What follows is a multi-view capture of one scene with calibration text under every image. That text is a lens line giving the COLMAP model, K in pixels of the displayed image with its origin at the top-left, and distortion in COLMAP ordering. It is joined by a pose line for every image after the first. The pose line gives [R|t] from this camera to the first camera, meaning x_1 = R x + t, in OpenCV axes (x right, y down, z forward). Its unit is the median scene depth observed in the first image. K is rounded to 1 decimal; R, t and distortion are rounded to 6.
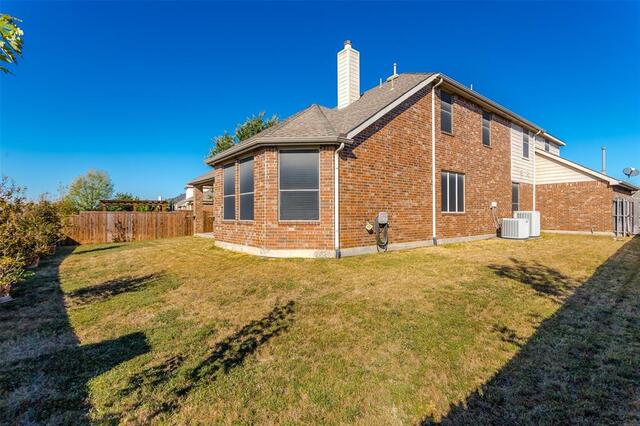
lens RADIAL K [[306.2, 0, 320.0], [0, 306.2, 213.0], [0, 0, 1]] dist [-0.000703, 0.000255]
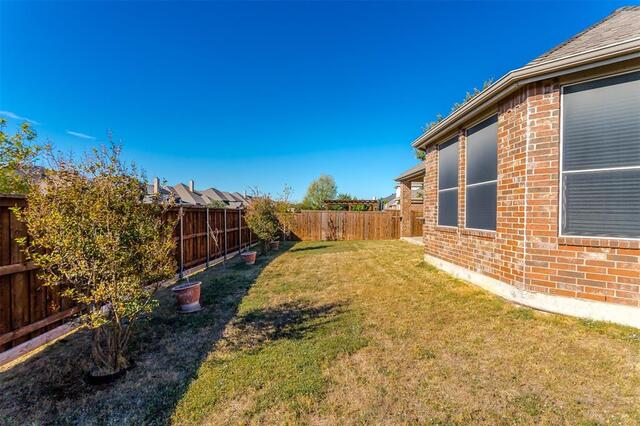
lens RADIAL K [[306.2, 0, 320.0], [0, 306.2, 213.0], [0, 0, 1]] dist [-0.000703, 0.000255]
pose [[0.789875, 0.015161, -0.613081, -0.098483], [-0.013968, 0.999880, 0.006731, -0.005825], [0.613109, 0.003247, 0.789992, 0.281267]]
